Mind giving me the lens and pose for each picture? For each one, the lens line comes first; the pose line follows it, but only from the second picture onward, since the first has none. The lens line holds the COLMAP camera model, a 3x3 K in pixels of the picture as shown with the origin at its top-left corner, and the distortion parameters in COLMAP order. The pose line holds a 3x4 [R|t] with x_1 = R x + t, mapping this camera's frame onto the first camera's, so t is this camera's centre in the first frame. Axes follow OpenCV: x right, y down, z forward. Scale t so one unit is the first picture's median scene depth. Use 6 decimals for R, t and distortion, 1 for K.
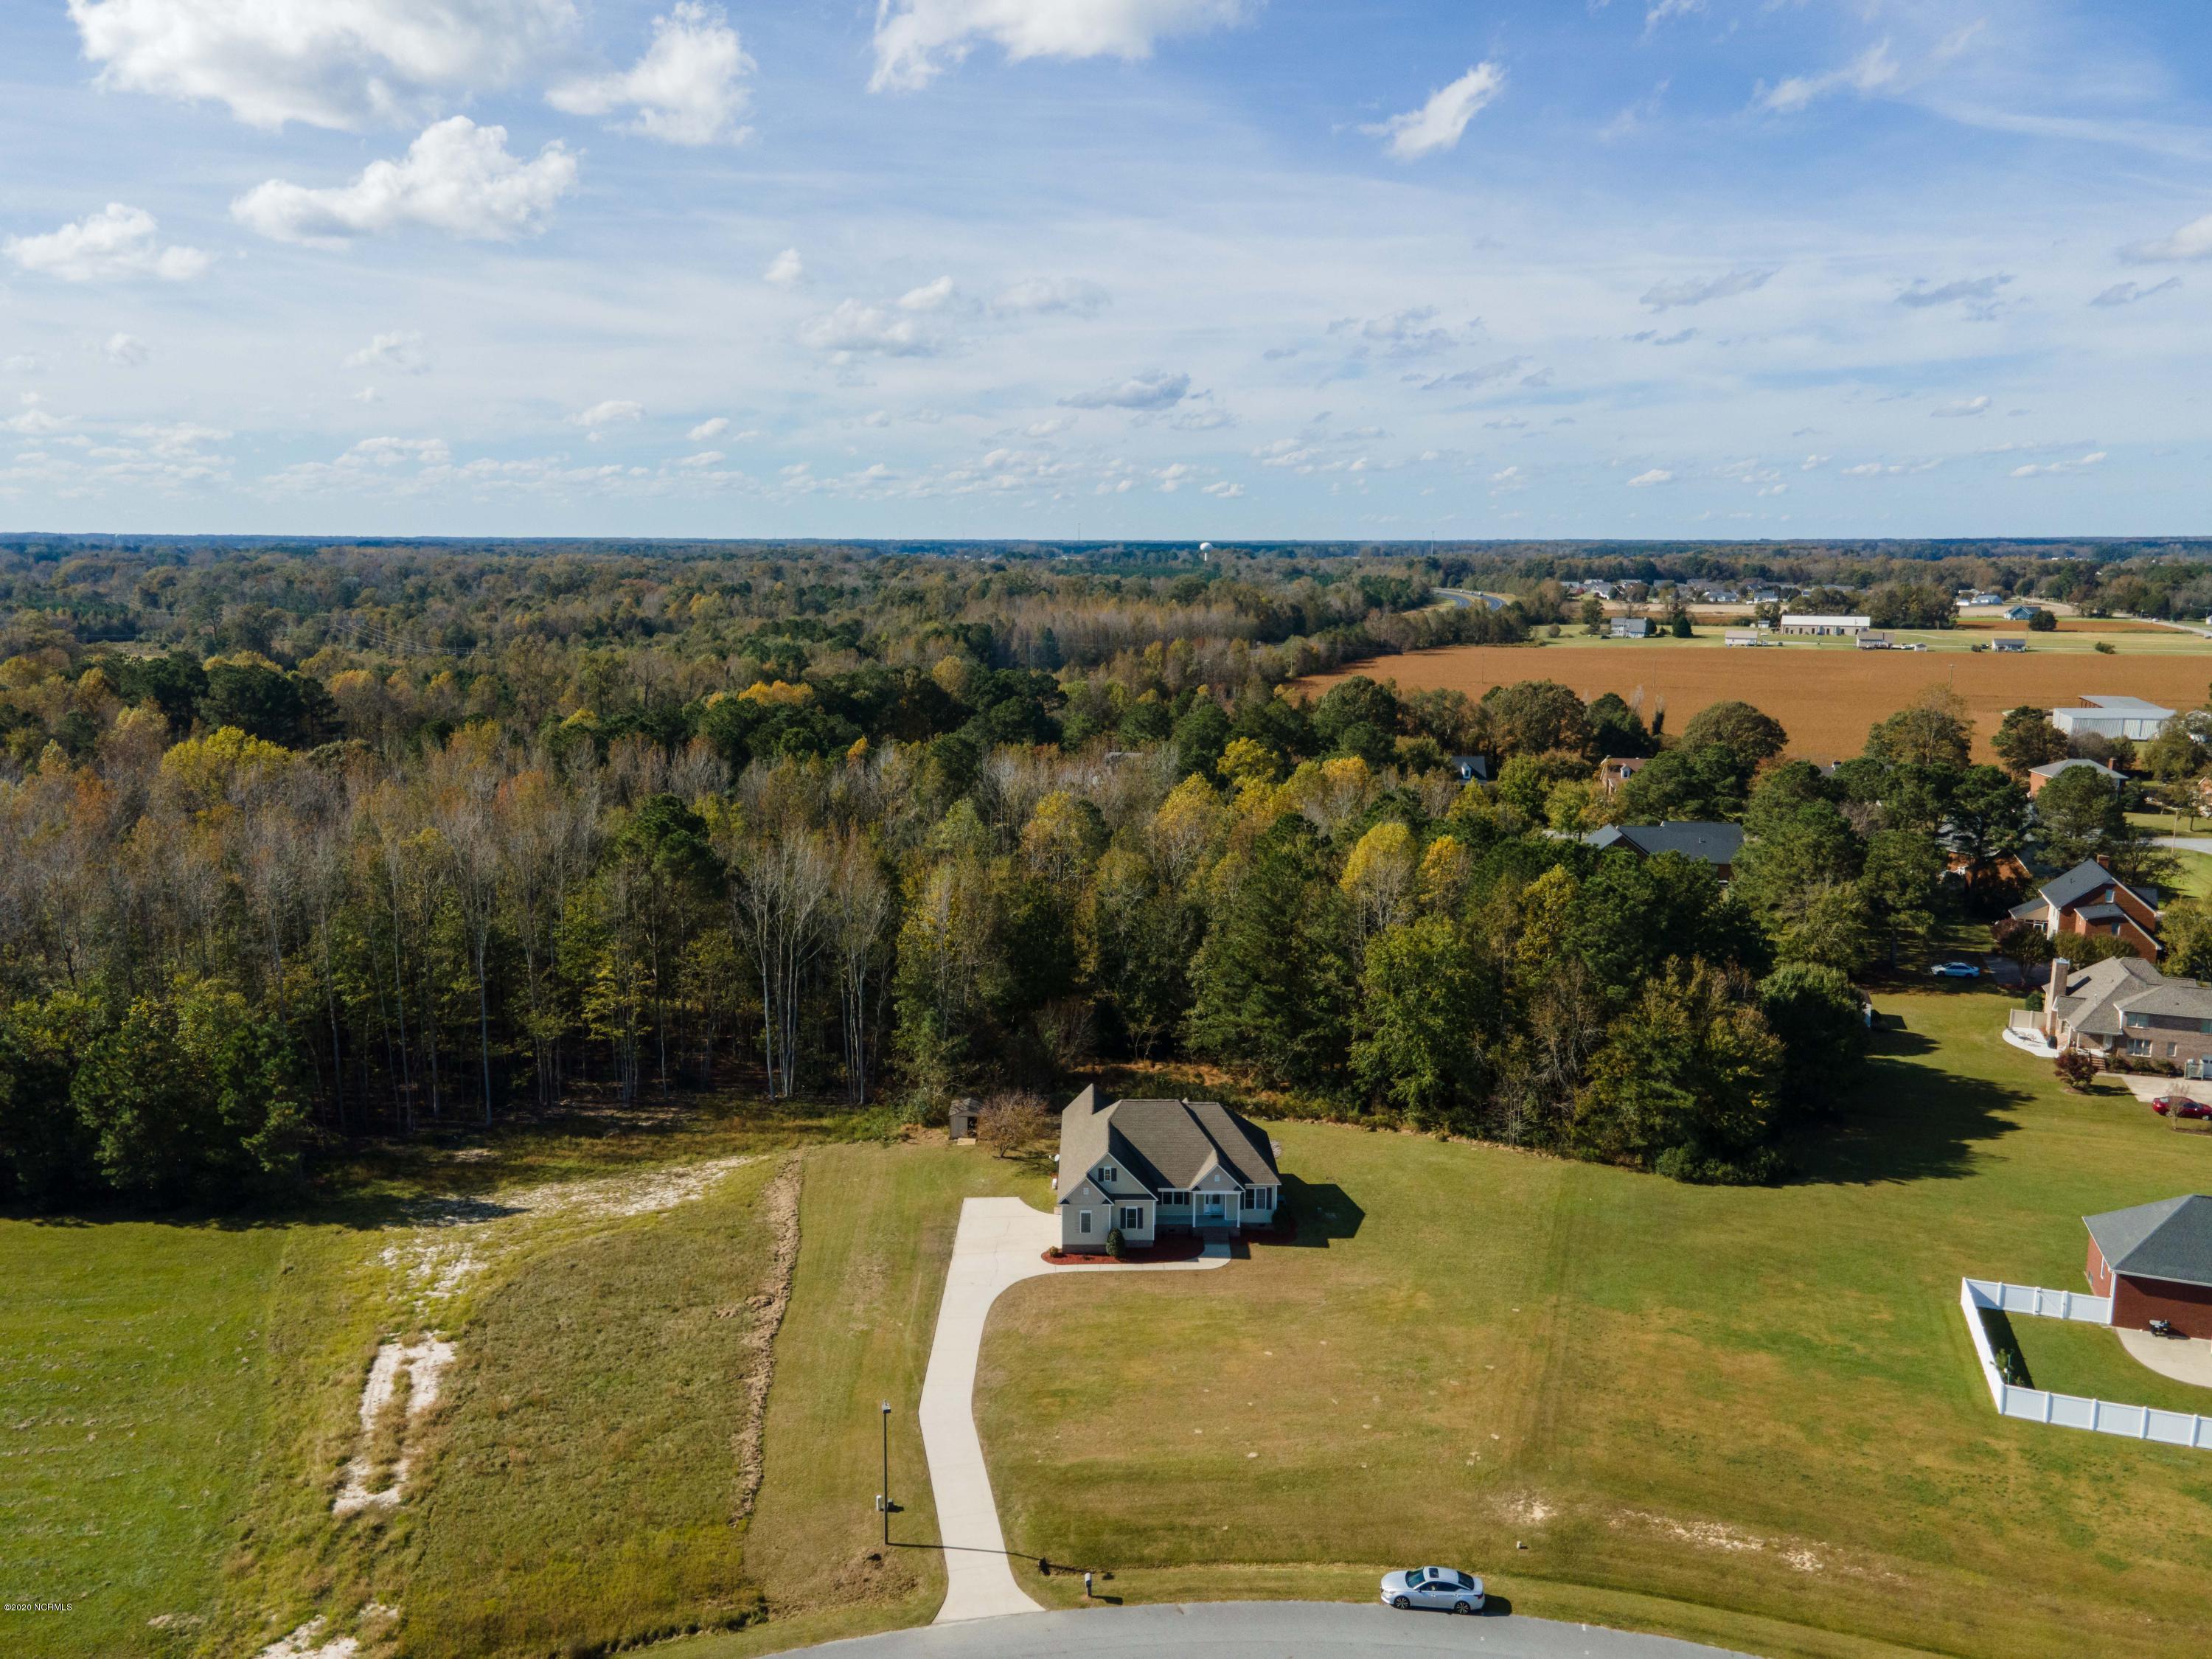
lens RADIAL K [[1607.9, 0, 1108.4], [0, 1607.9, 826.2], [0, 0, 1]] dist [0.027553, 0.034233]
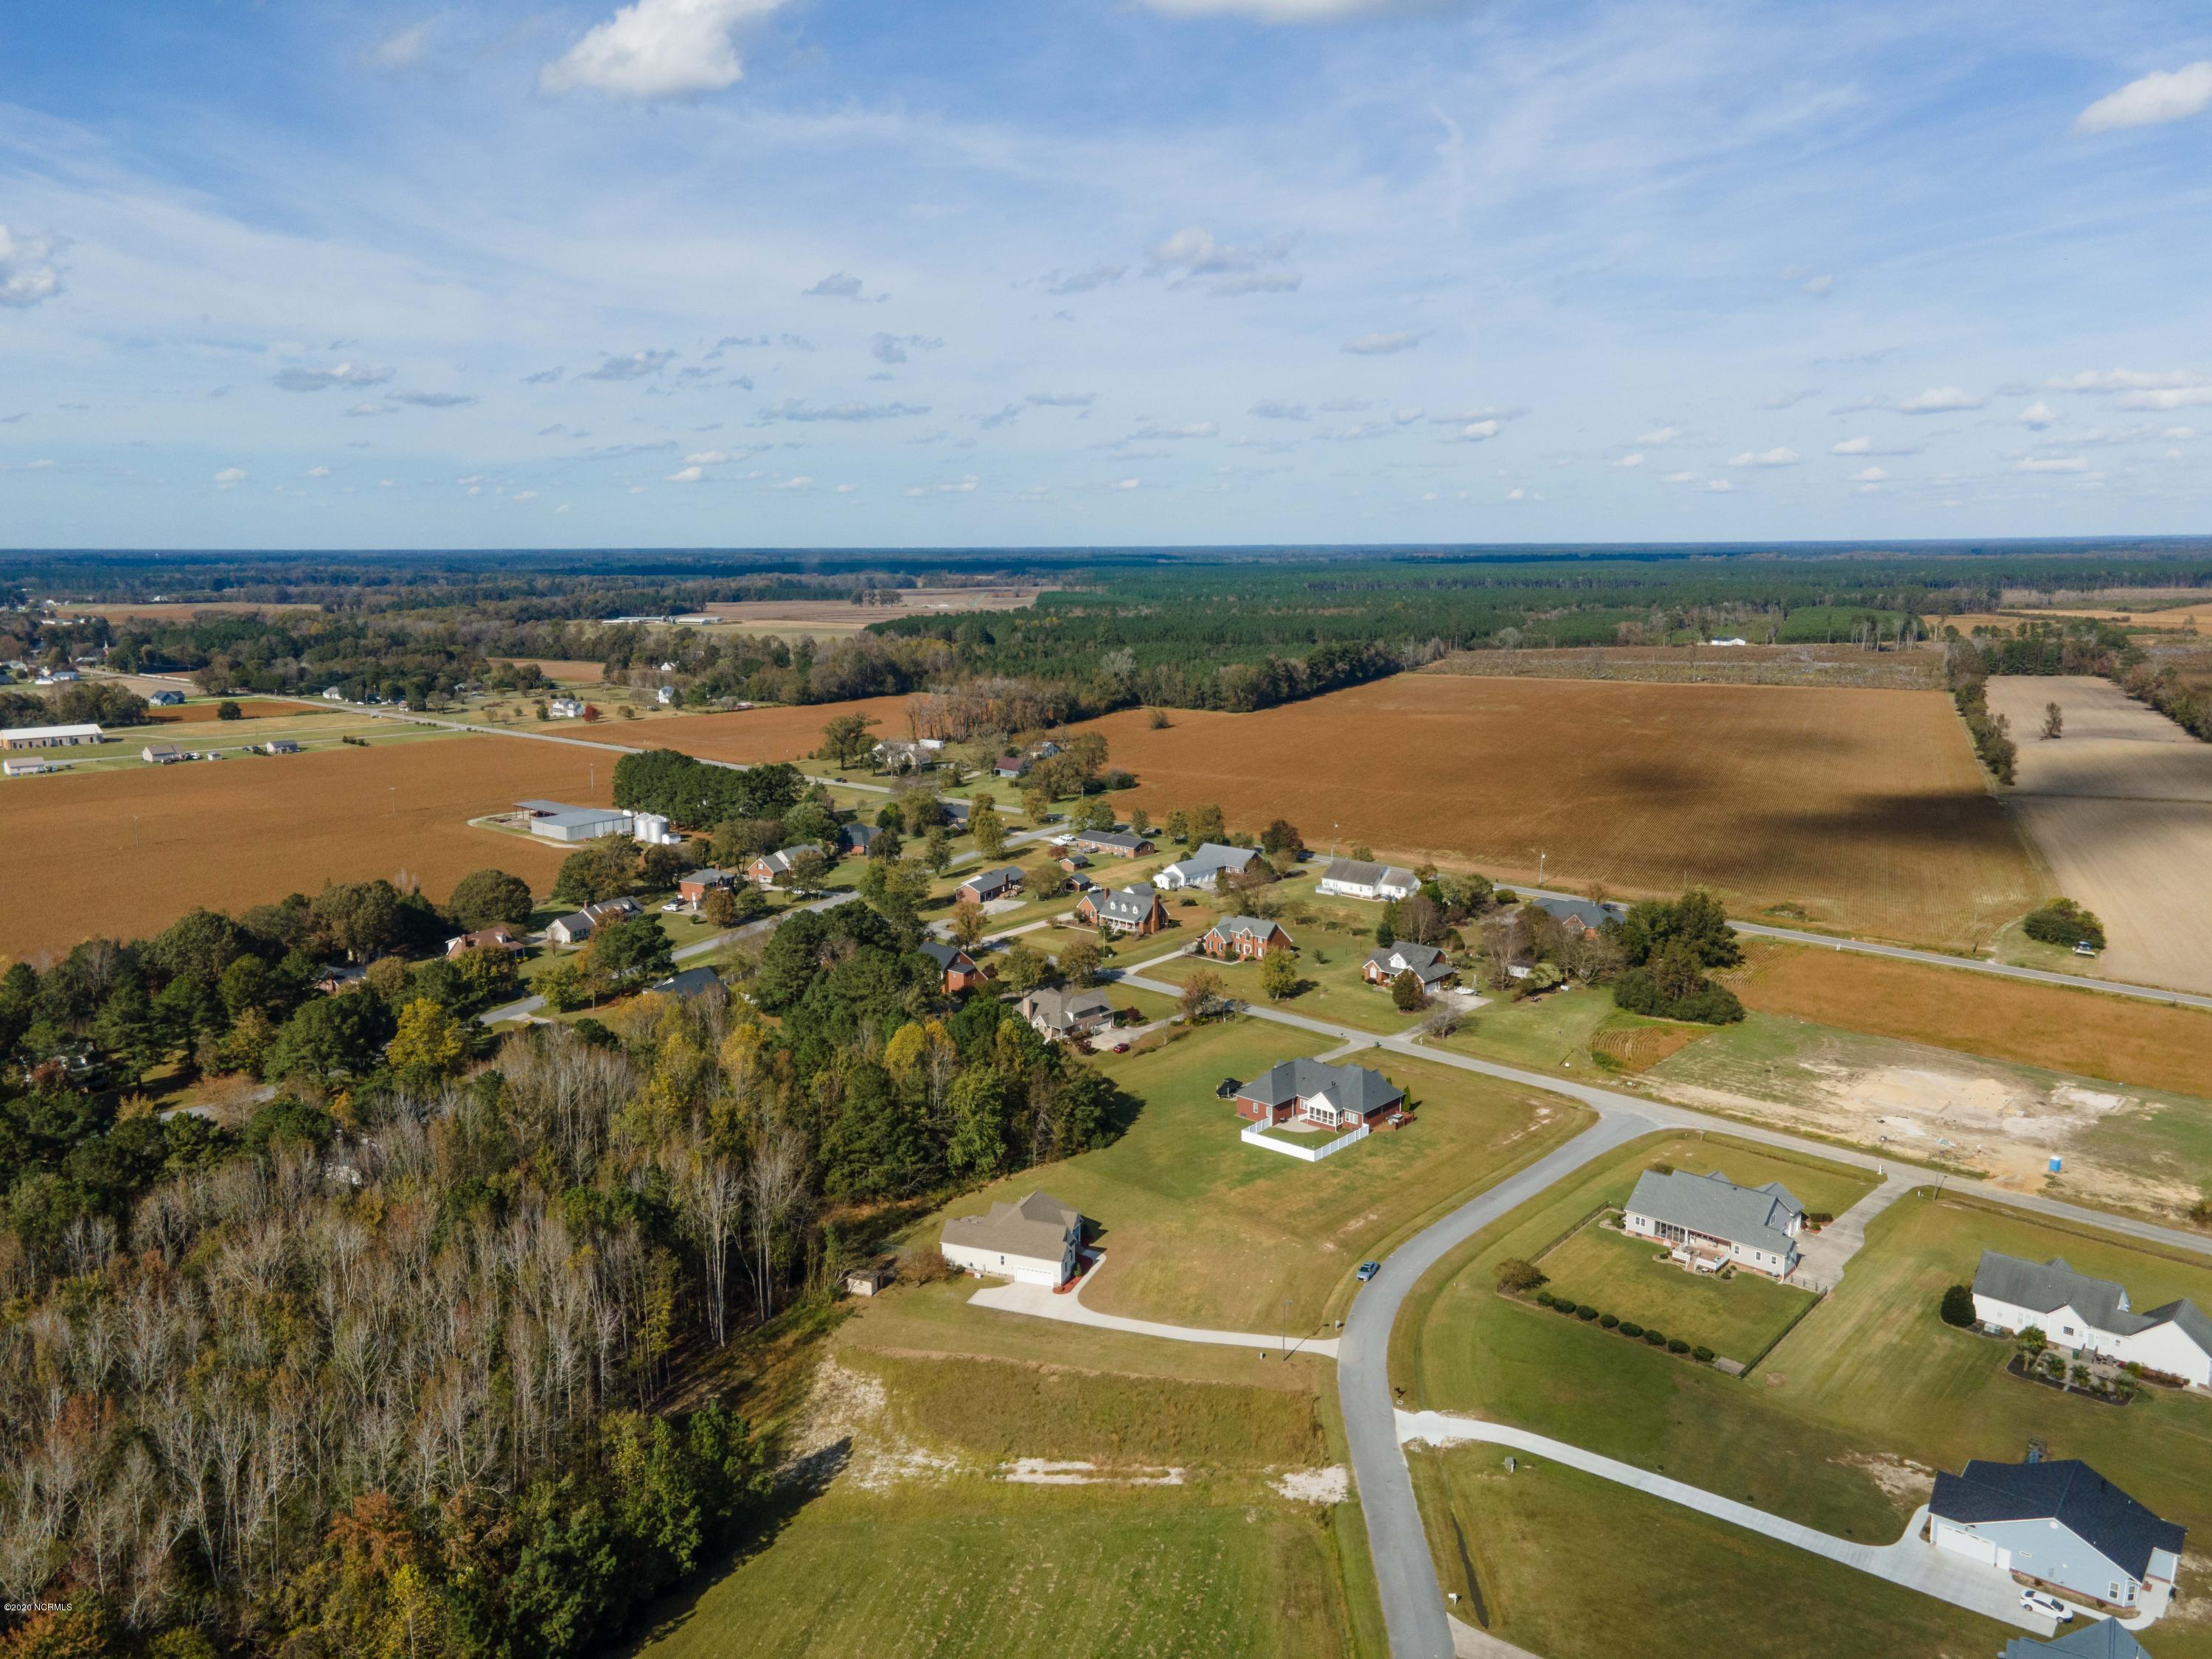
lens RADIAL K [[1598.9, 0, 1103.2], [0, 1598.9, 836.5], [0, 0, 1]] dist [0.038398, 0.008334]
pose [[0.373539, -0.173188, 0.911304, -1.543456], [0.171786, 0.978339, 0.115513, -0.438324], [-0.911569, 0.113400, 0.395199, 0.136725]]
